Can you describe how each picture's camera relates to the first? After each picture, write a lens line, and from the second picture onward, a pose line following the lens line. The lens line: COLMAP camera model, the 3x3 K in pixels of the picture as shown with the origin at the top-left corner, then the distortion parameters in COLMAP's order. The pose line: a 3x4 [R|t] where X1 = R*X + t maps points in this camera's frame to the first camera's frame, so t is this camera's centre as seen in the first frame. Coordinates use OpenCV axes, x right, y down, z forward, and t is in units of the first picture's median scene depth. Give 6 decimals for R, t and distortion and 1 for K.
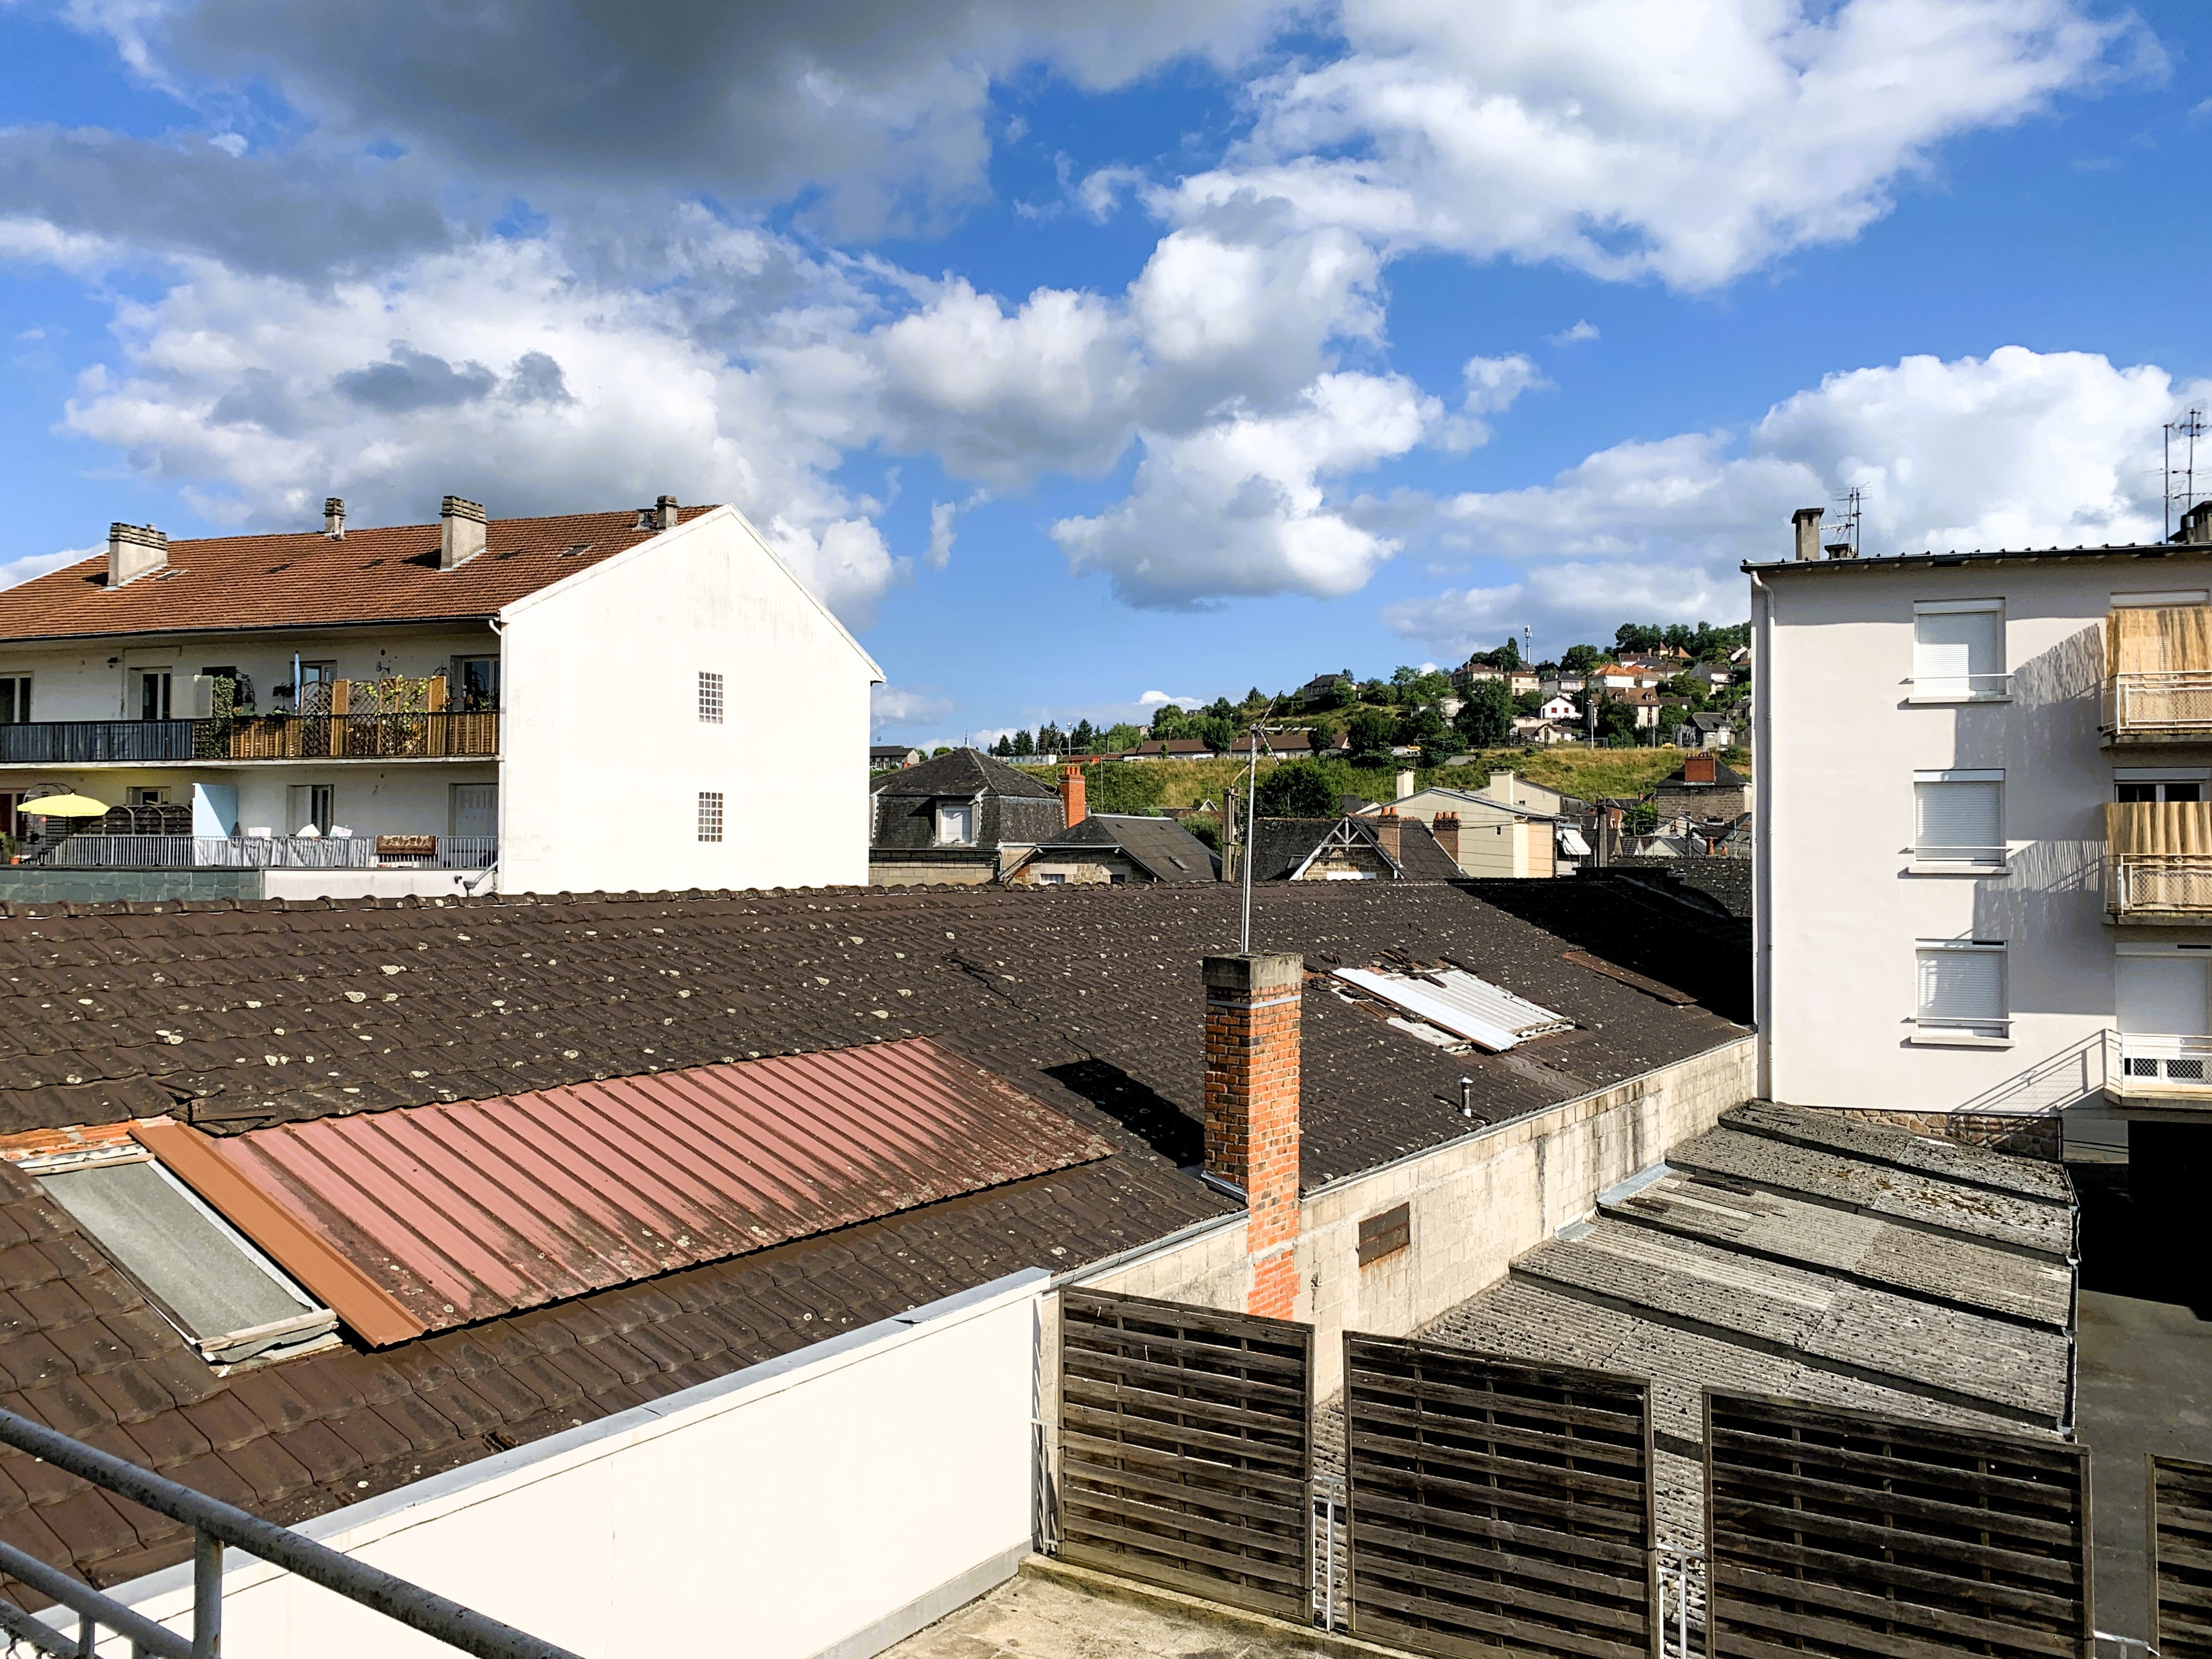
lens RADIAL K [[1728.4, 0, 1104.2], [0, 1728.4, 823.9], [0, 0, 1]] dist [0.016261, 0.002713]
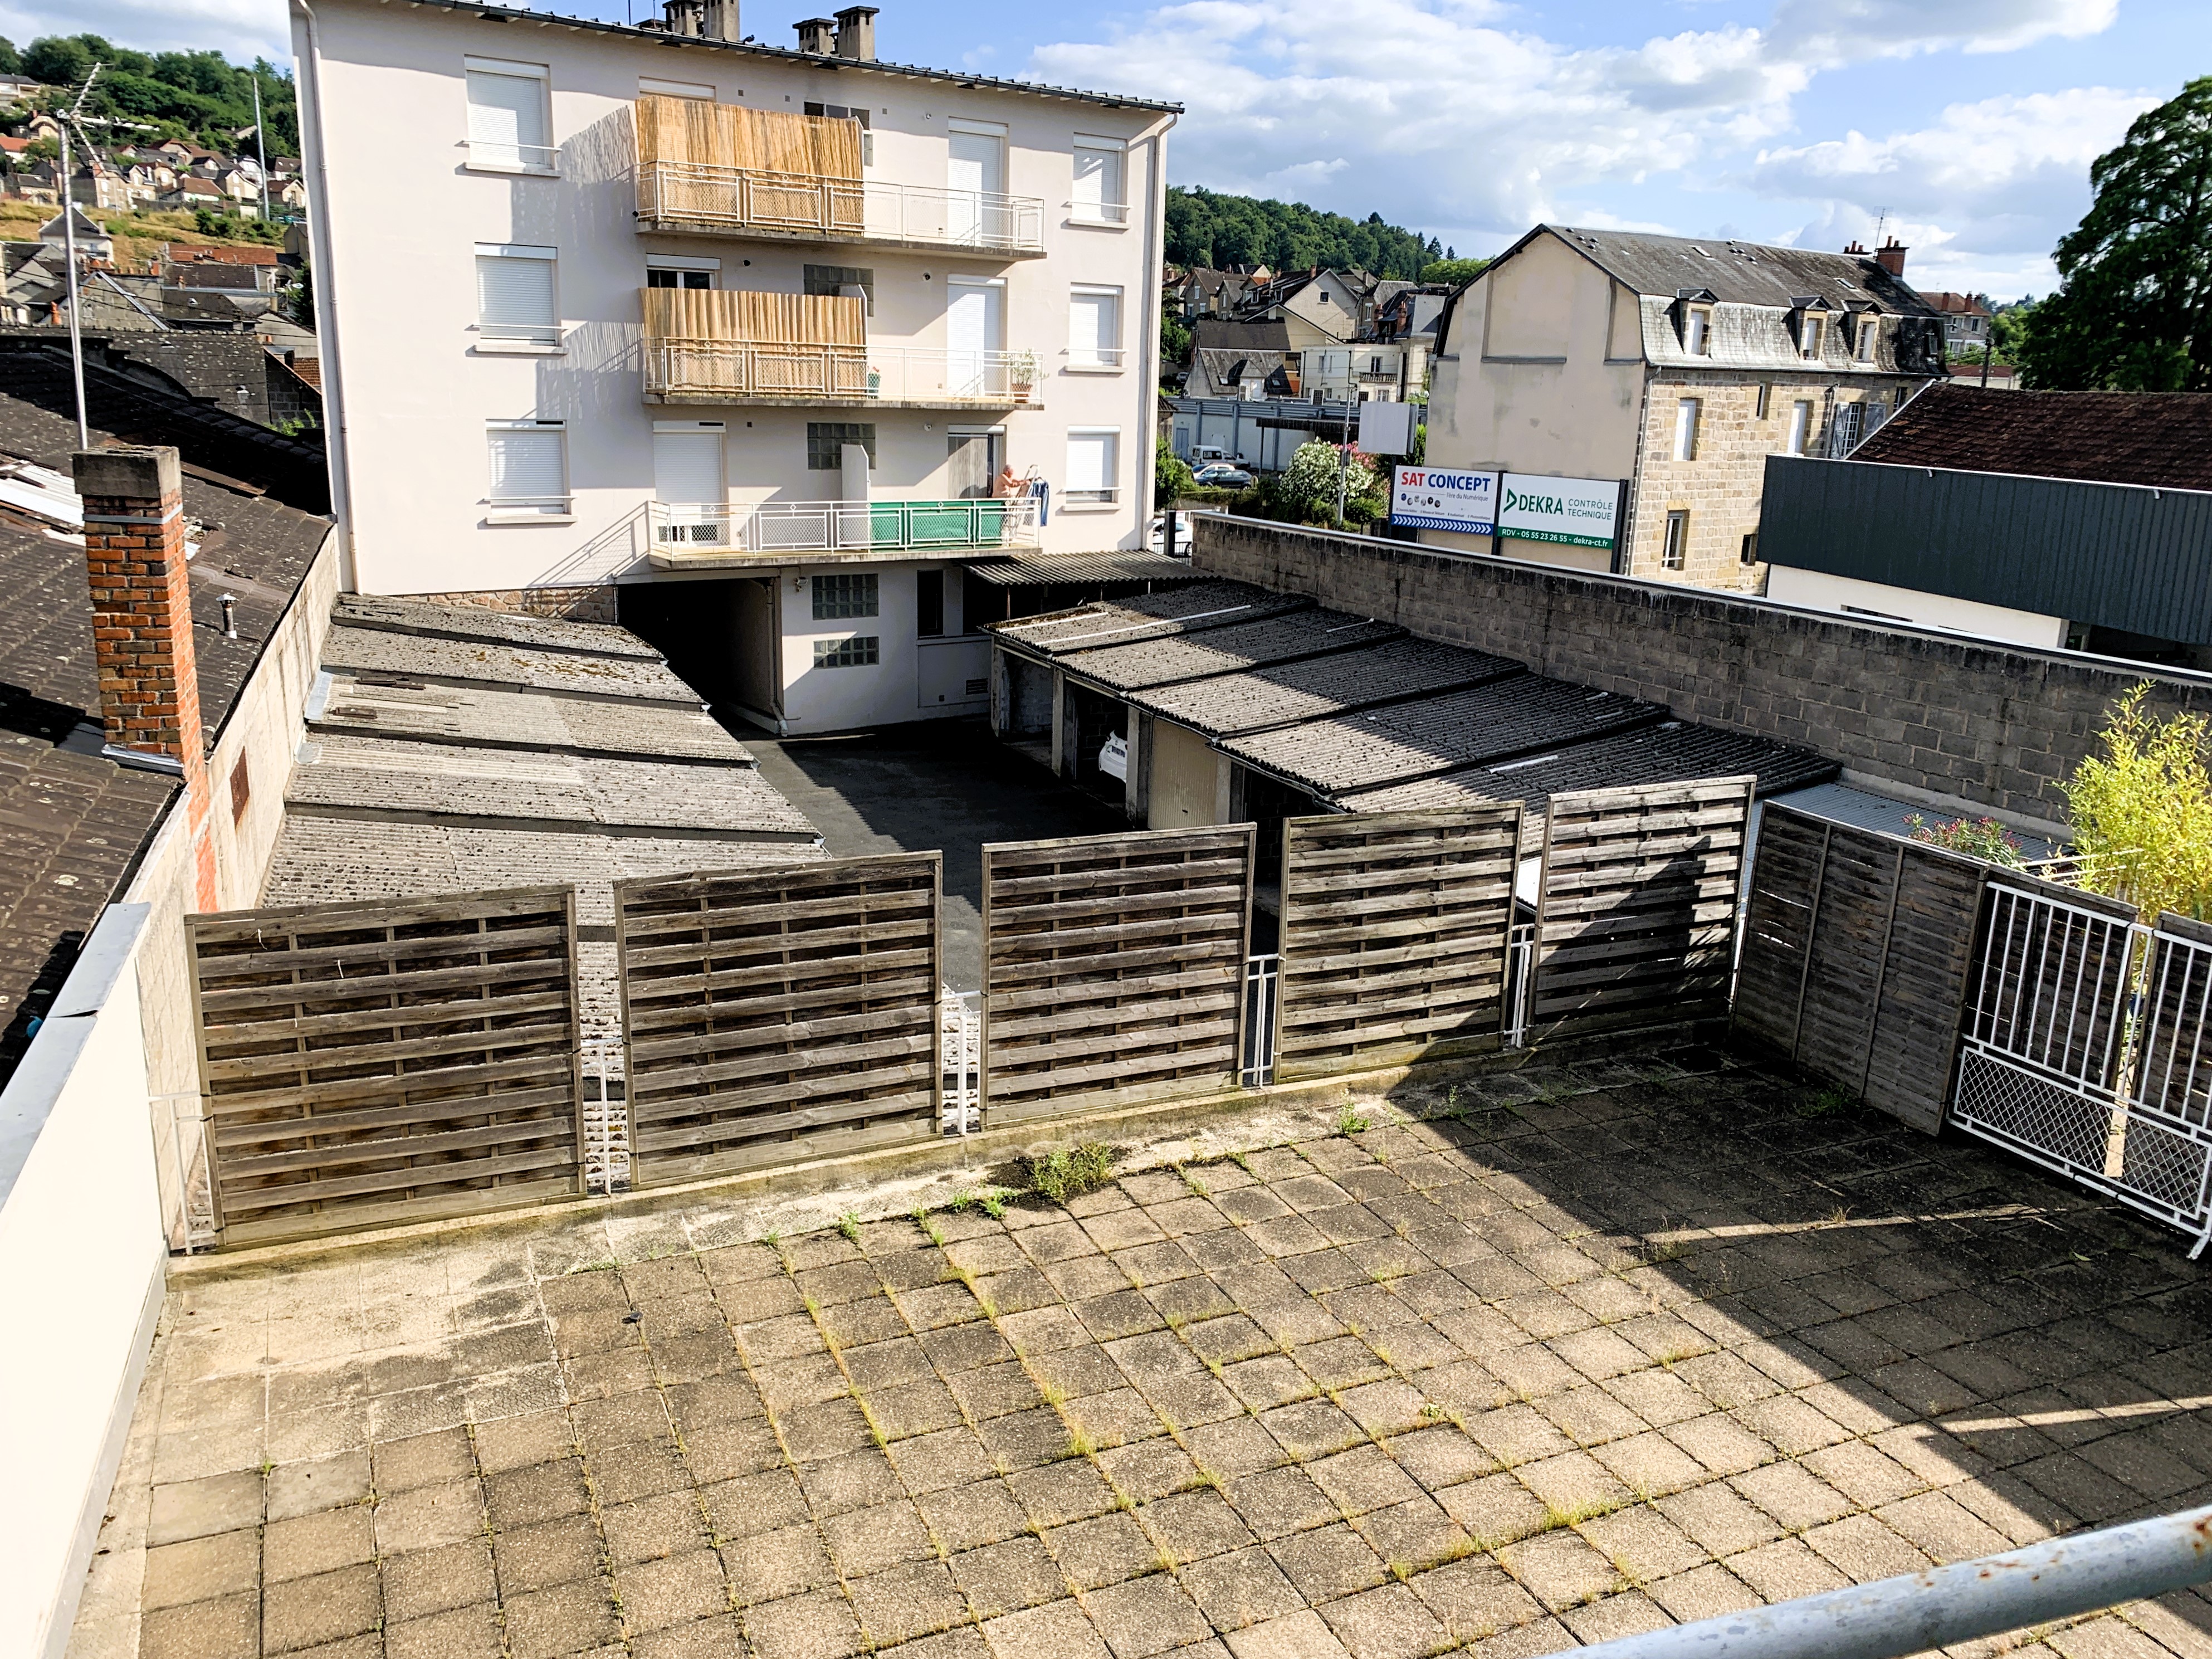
lens RADIAL K [[1695.9, 0, 1108.6], [0, 1695.9, 796.3], [0, 0, 1]] dist [0.067733, -0.097141]
pose [[0.592749, -0.185981, 0.783620, -0.136972], [-0.040203, 0.964927, 0.259422, 0.005568], [-0.804383, -0.185276, 0.564482, 0.111811]]
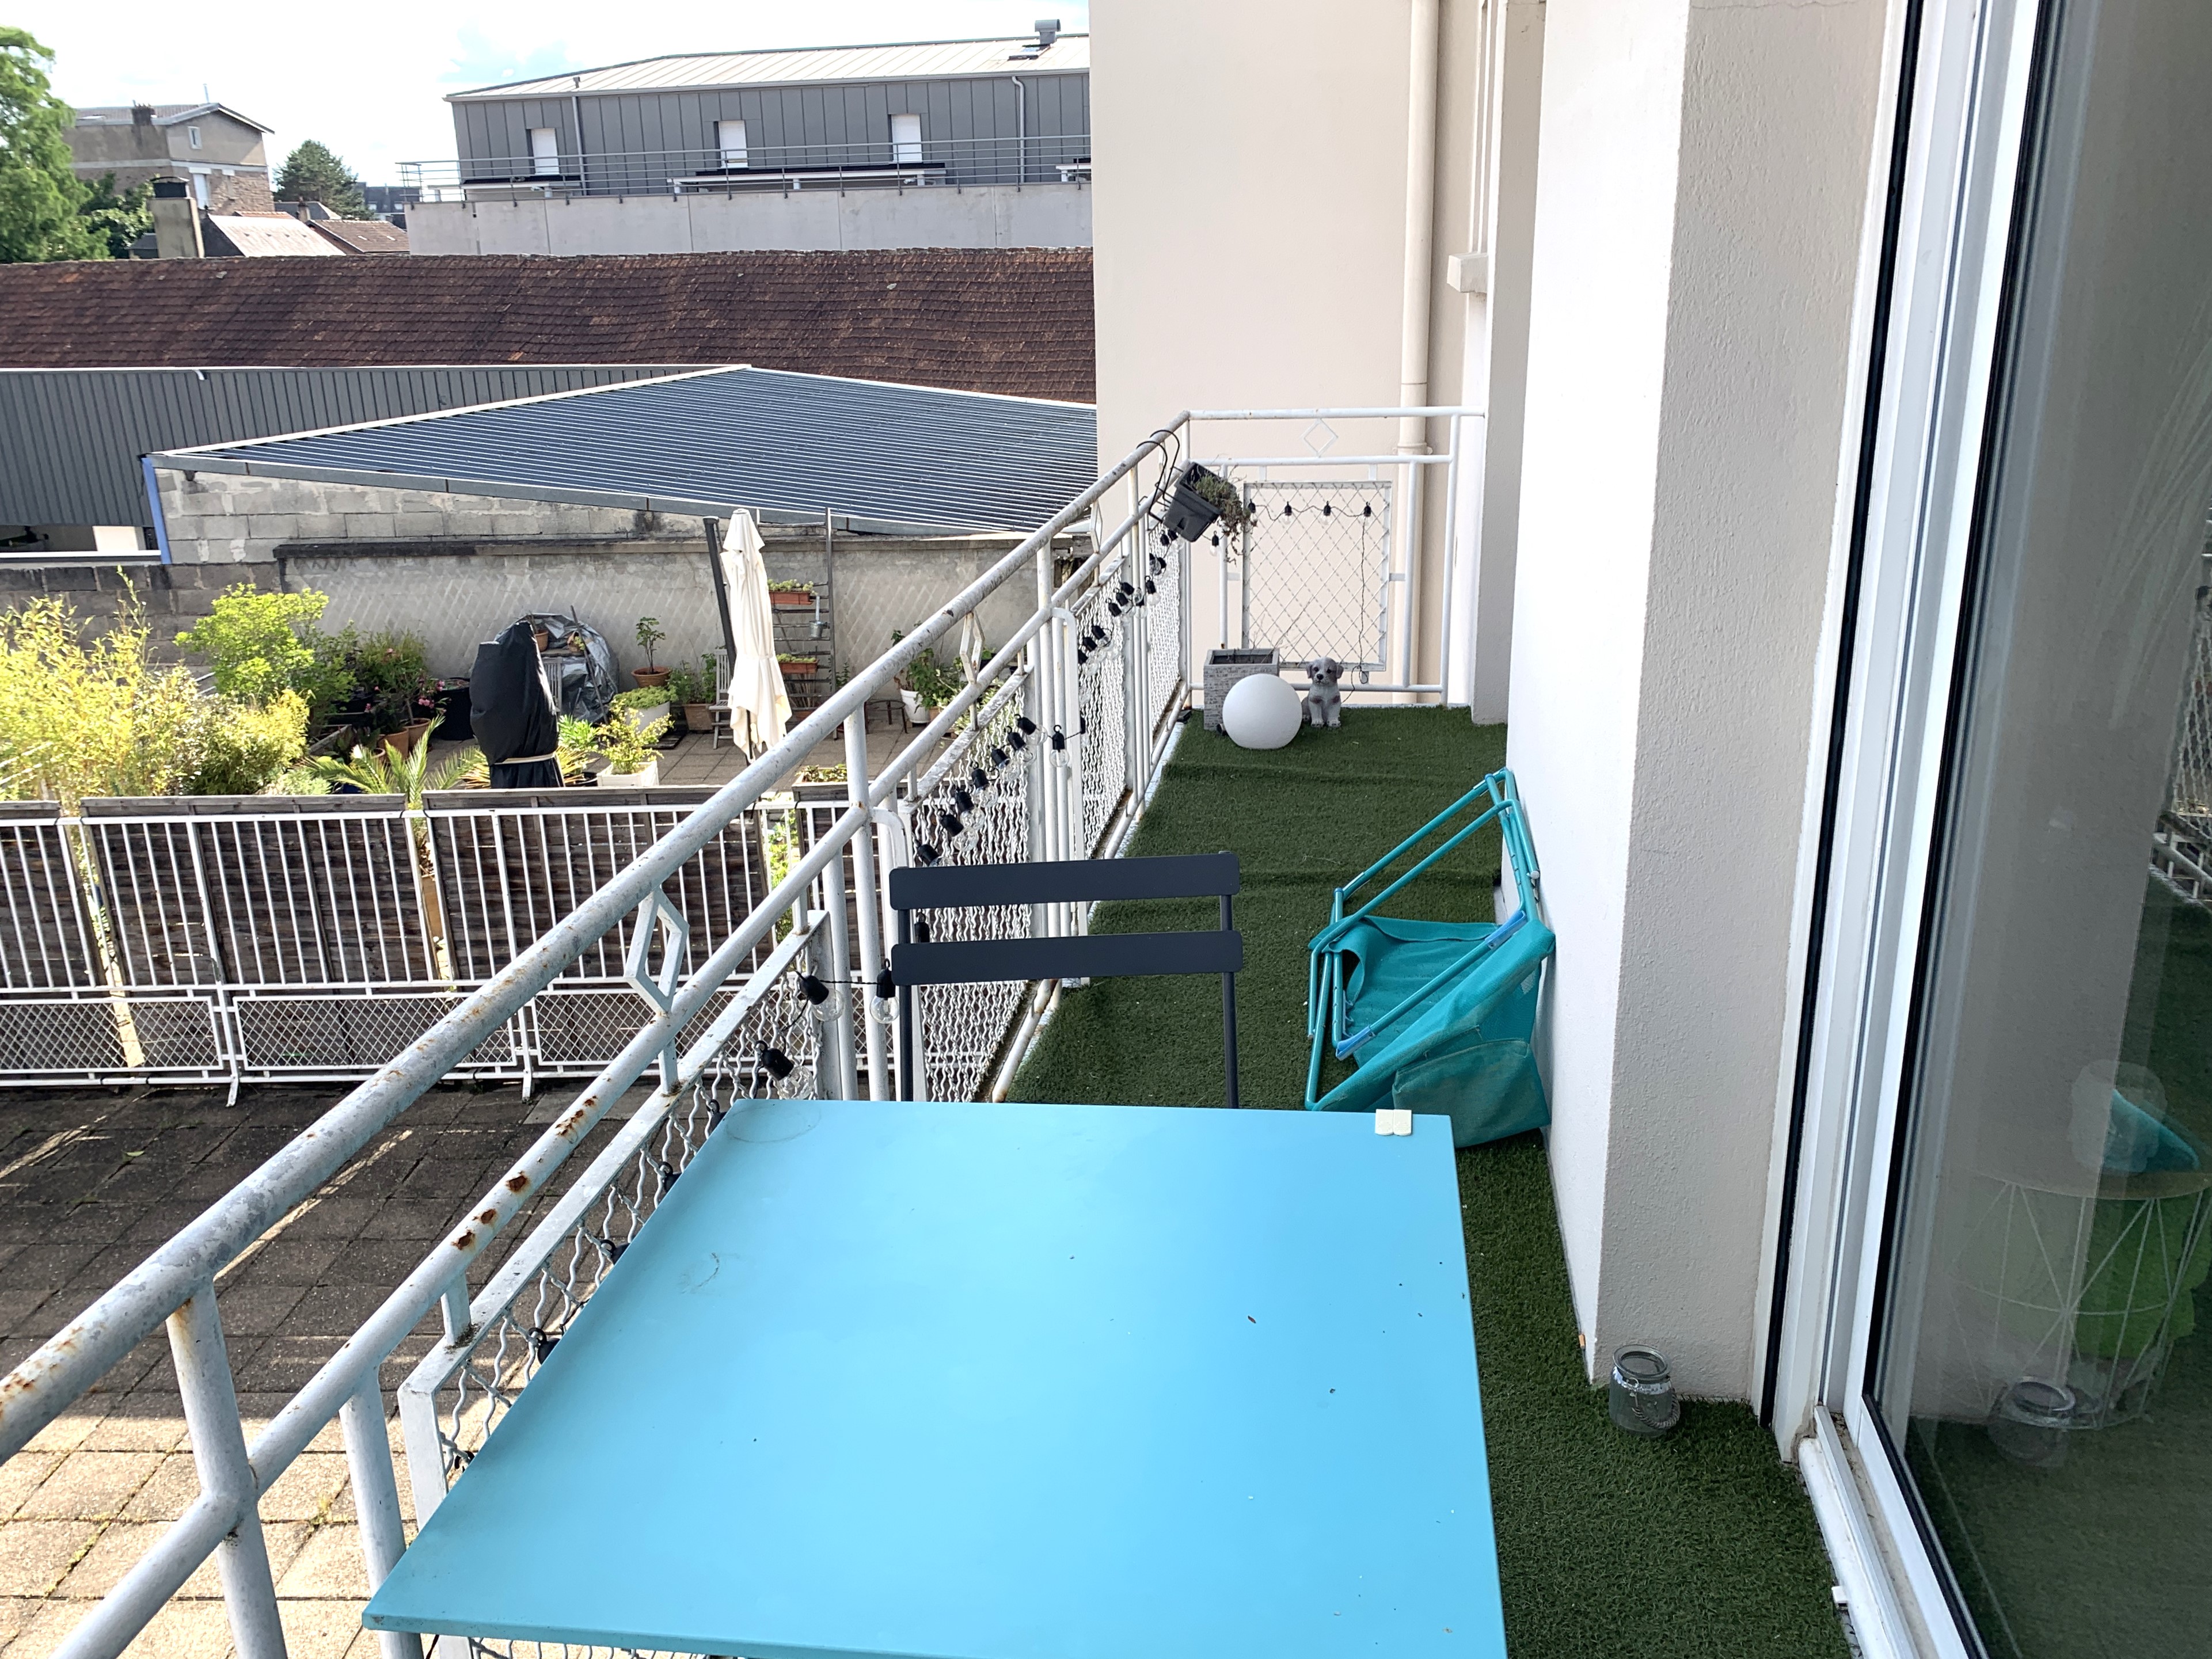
lens RADIAL K [[1769.2, 0, 1106.0], [0, 1769.2, 829.5], [0, 0, 1]] dist [-0.009917, -0.005300]
pose [[-0.471441, -0.273857, 0.838299, -0.133932], [-0.012512, 0.952544, 0.304142, 0.005834], [-0.881809, 0.132896, -0.452495, 0.117084]]
